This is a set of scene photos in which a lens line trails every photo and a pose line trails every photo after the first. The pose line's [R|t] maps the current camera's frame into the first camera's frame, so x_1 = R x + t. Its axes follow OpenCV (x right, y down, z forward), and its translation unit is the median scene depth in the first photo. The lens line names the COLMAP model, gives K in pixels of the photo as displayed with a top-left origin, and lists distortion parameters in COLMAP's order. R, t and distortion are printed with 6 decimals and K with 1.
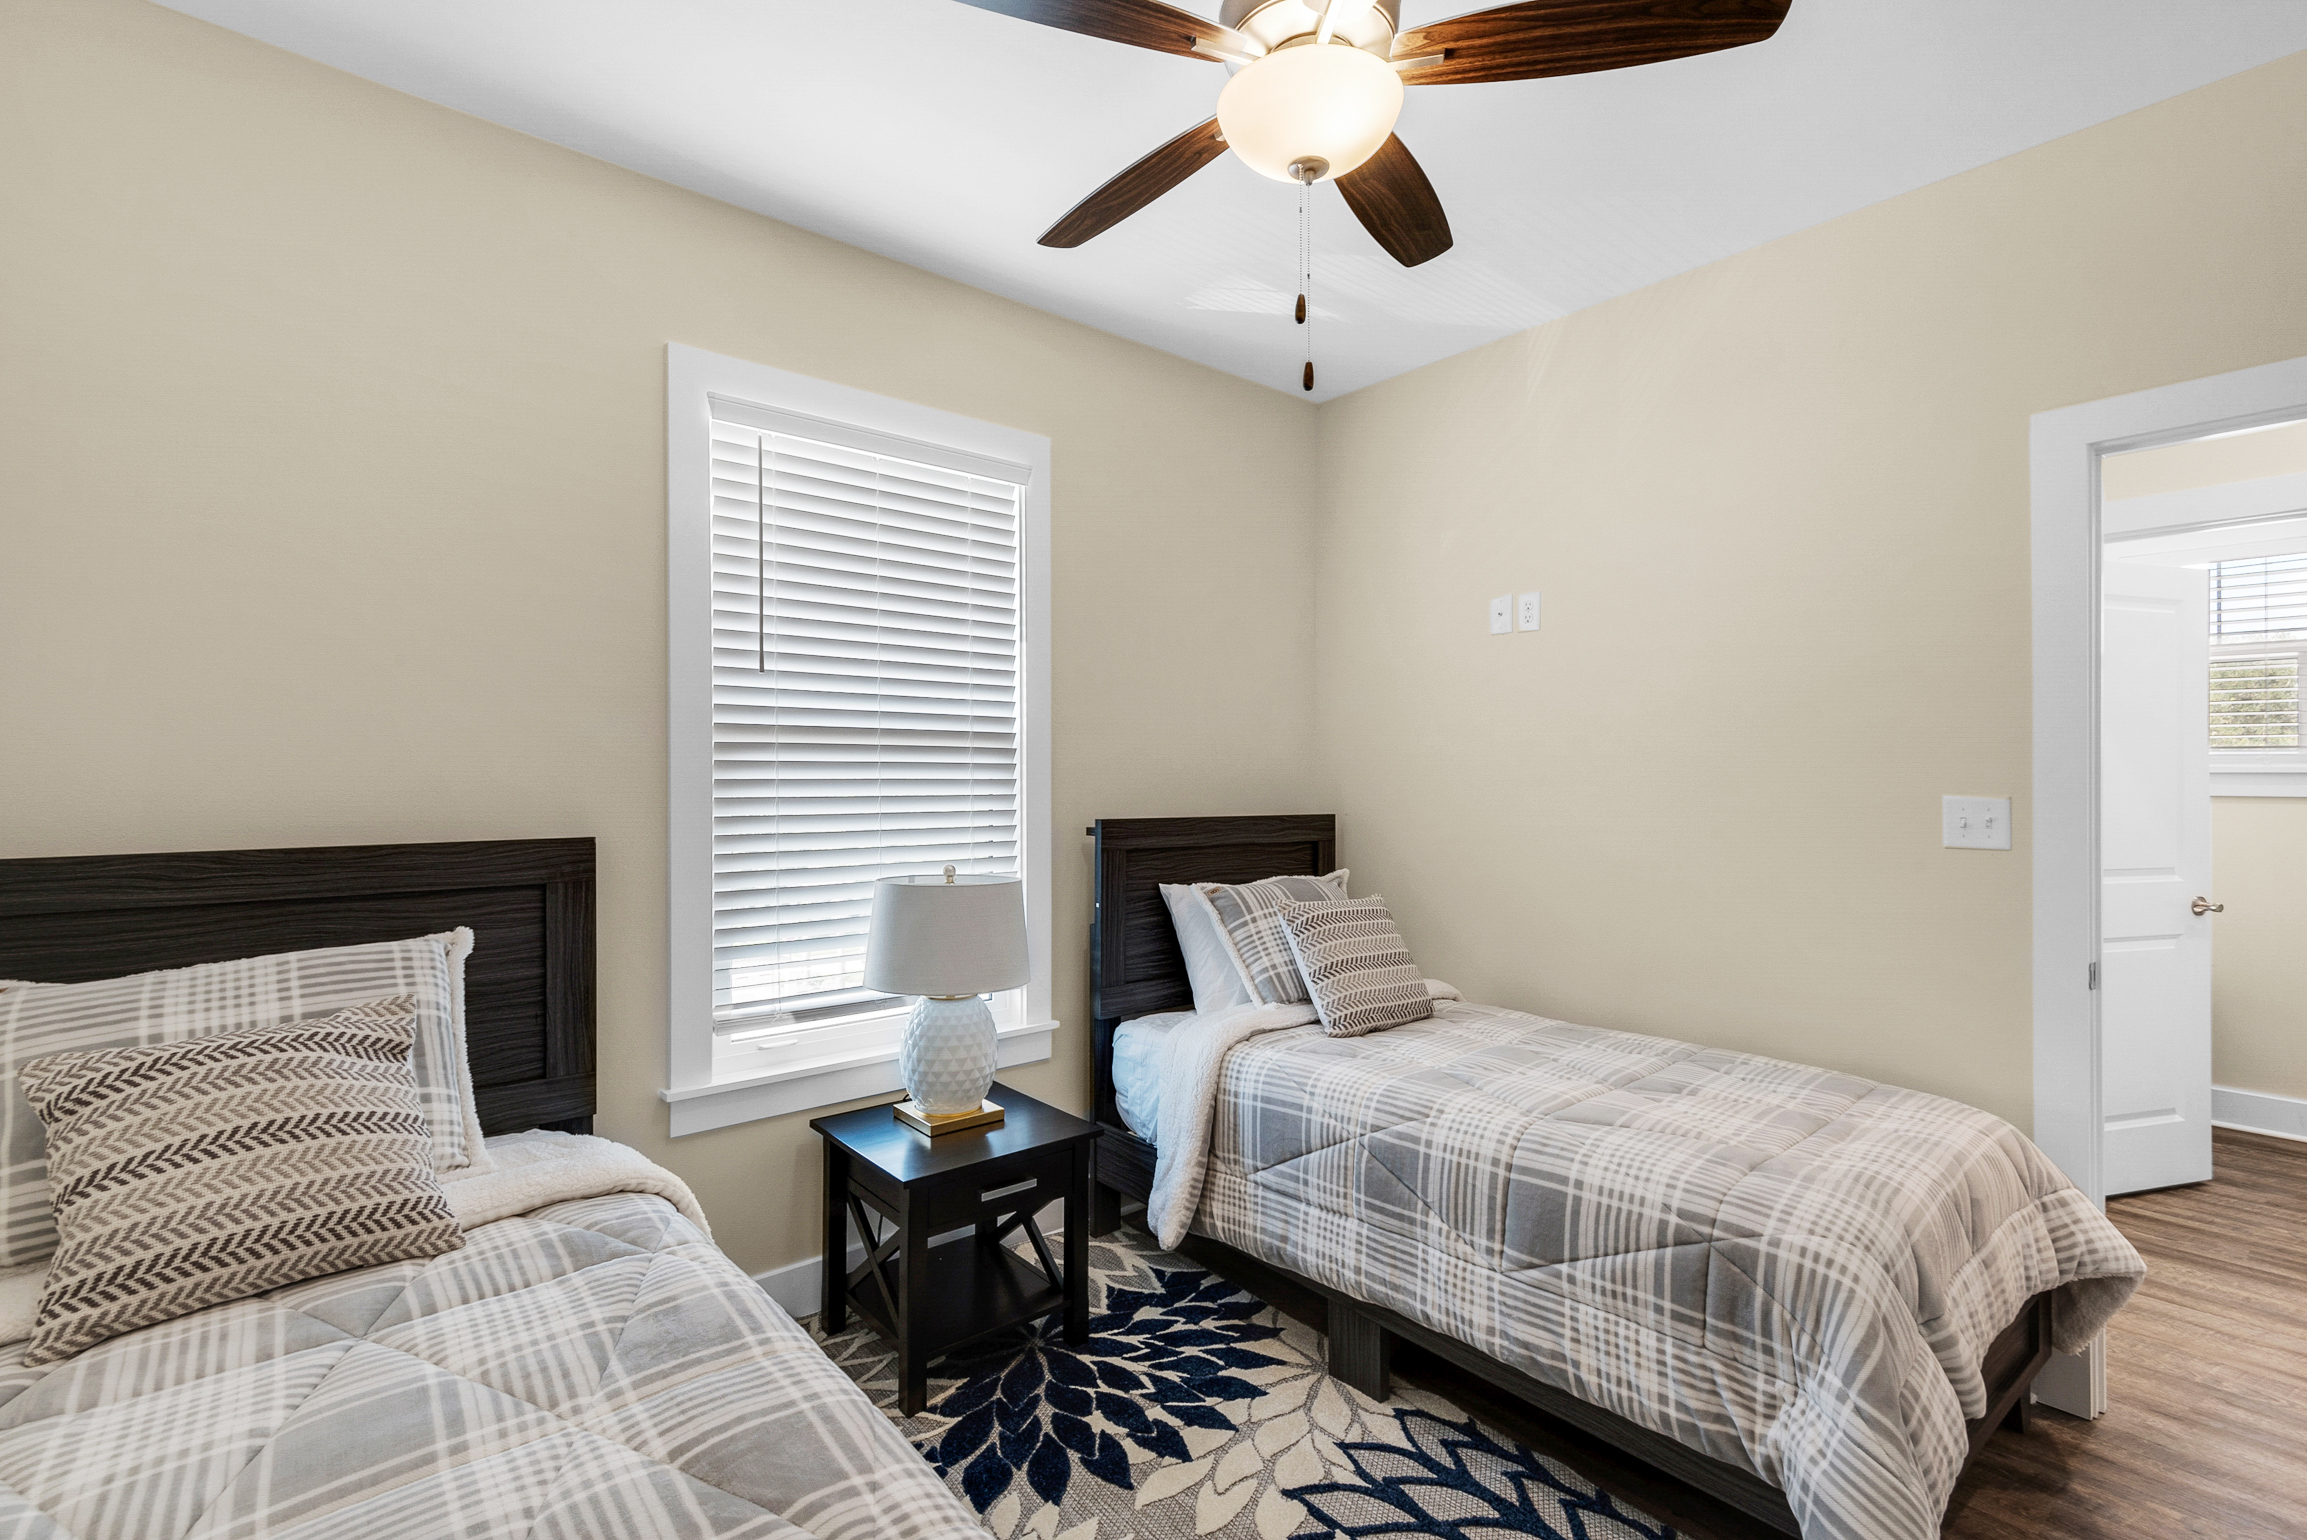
lens RADIAL K [[1079.1, 0, 1153.5], [0, 1079.1, 770.0], [0, 0, 1]] dist [0.002005, 0.000170]
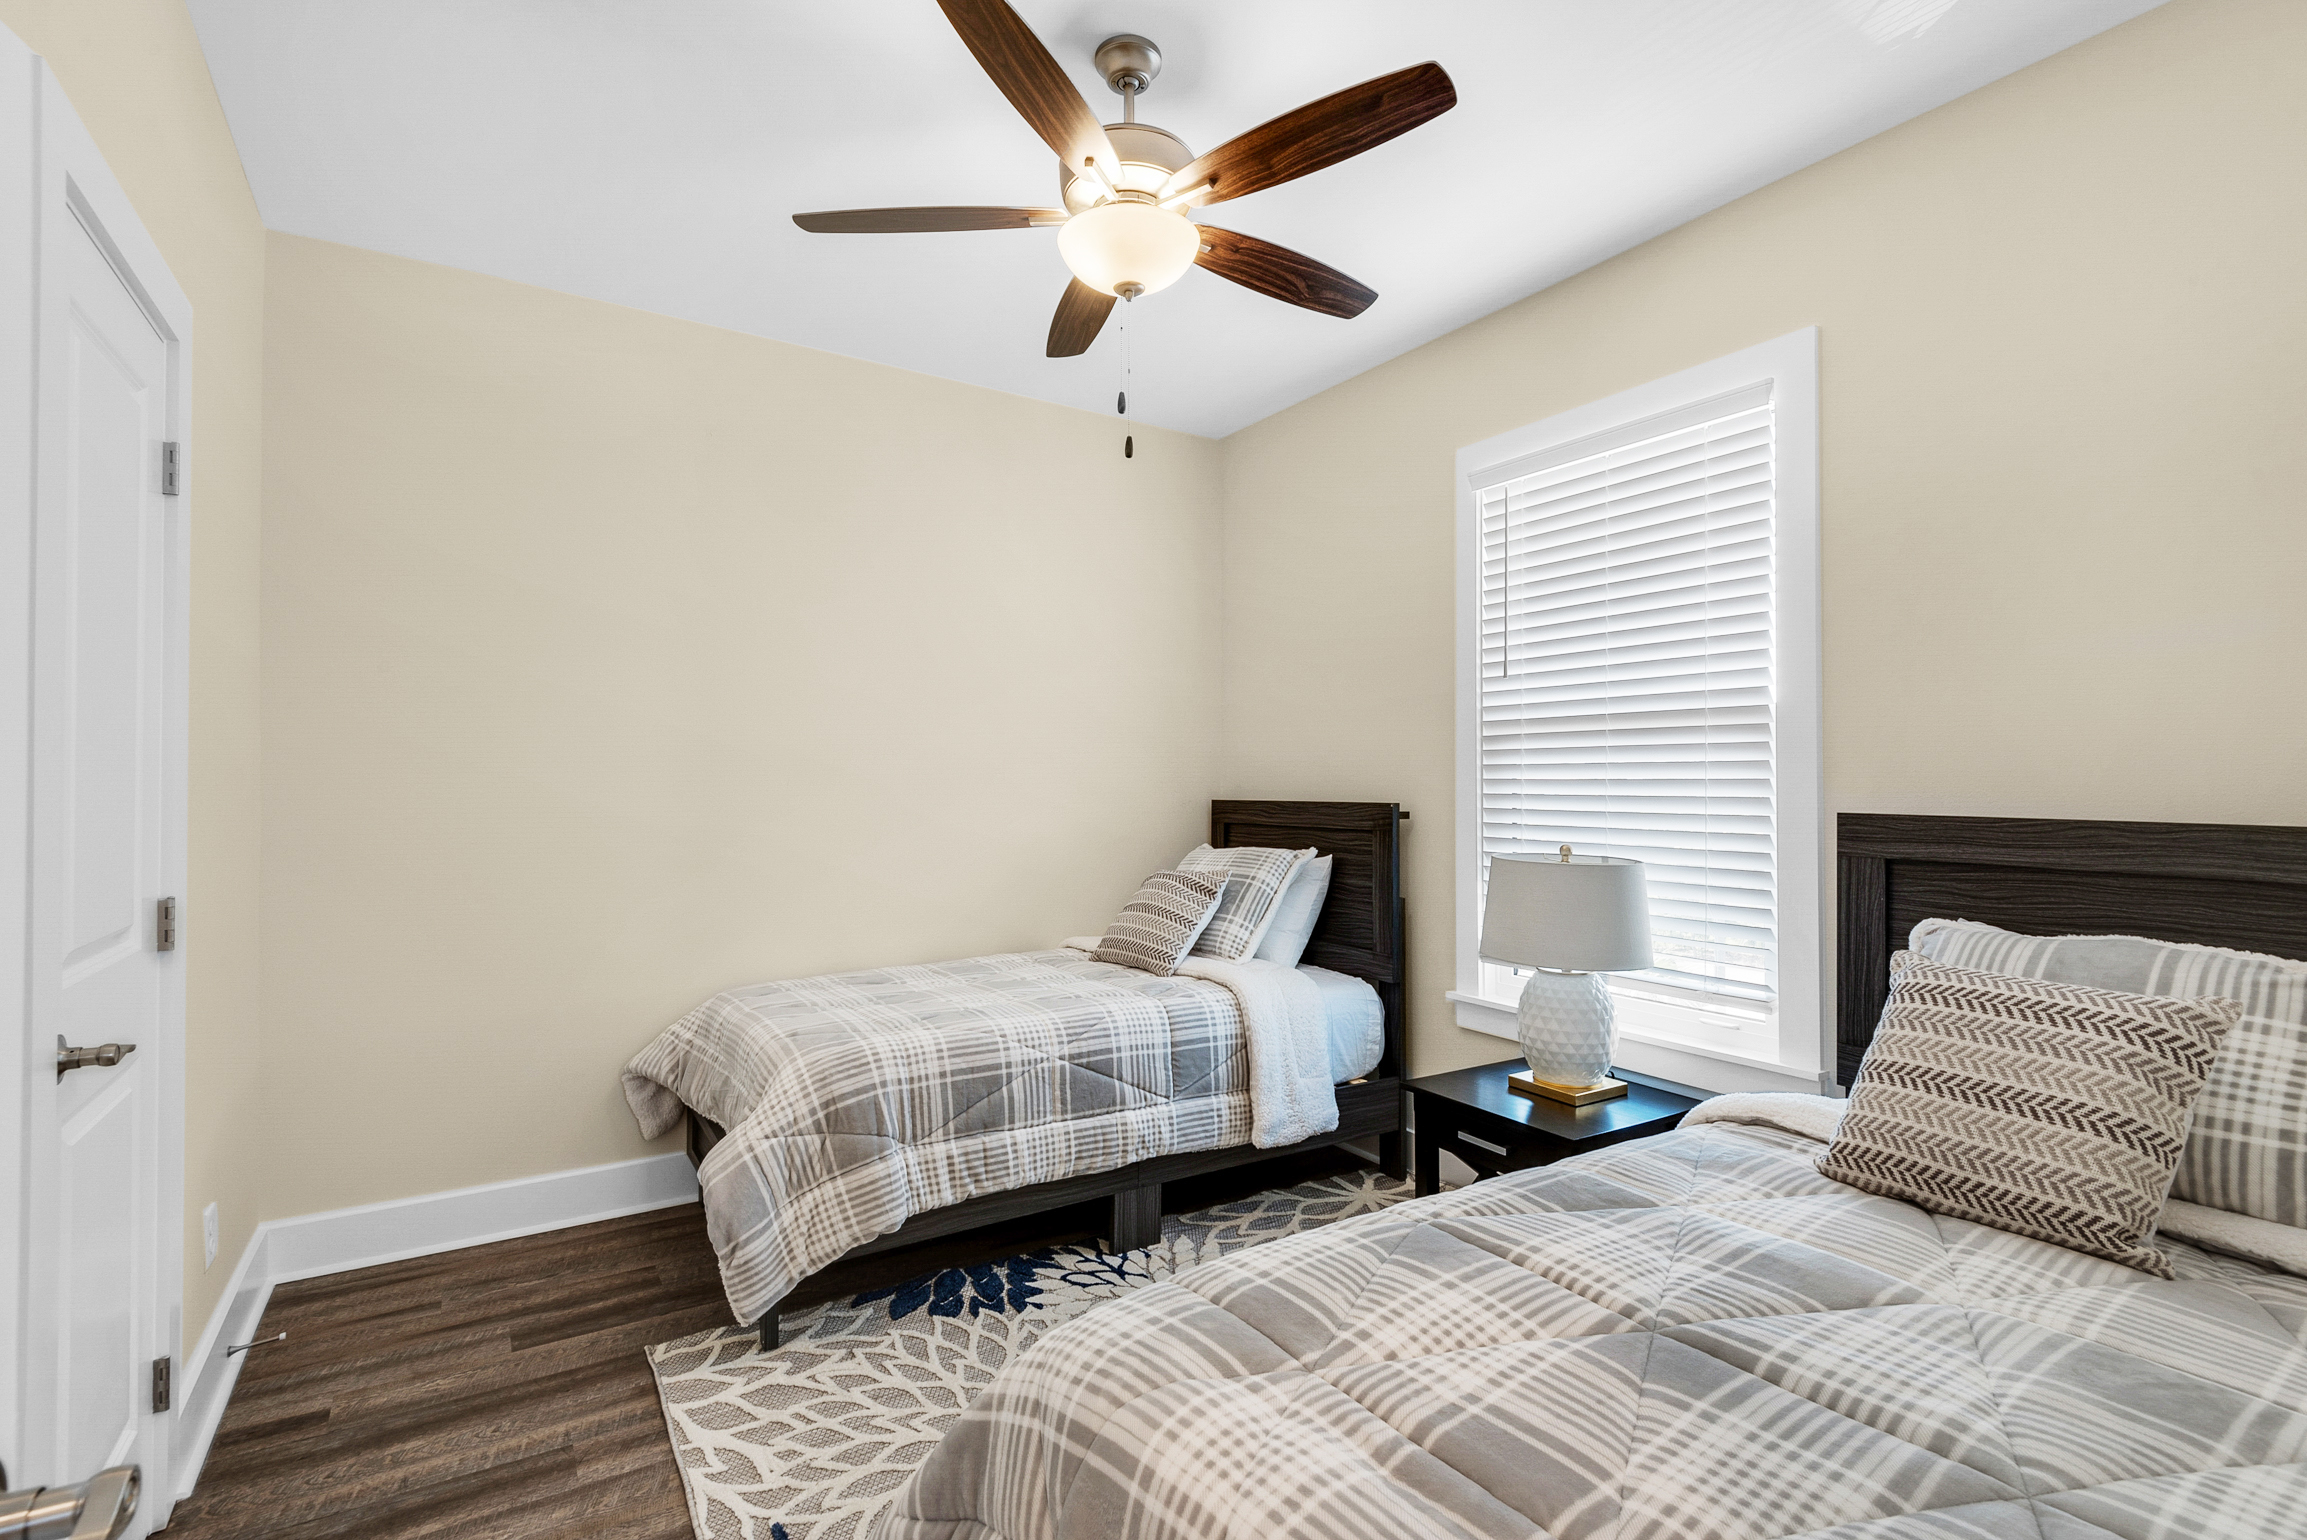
lens RADIAL K [[1079.1, 0, 1153.5], [0, 1079.1, 770.0], [0, 0, 1]] dist [0.002005, 0.000170]
pose [[-0.173201, -0.009463, -0.984841, 0.905305], [0.007281, 0.999914, -0.010888, 0.024956], [0.984860, -0.009057, -0.173117, 0.798844]]
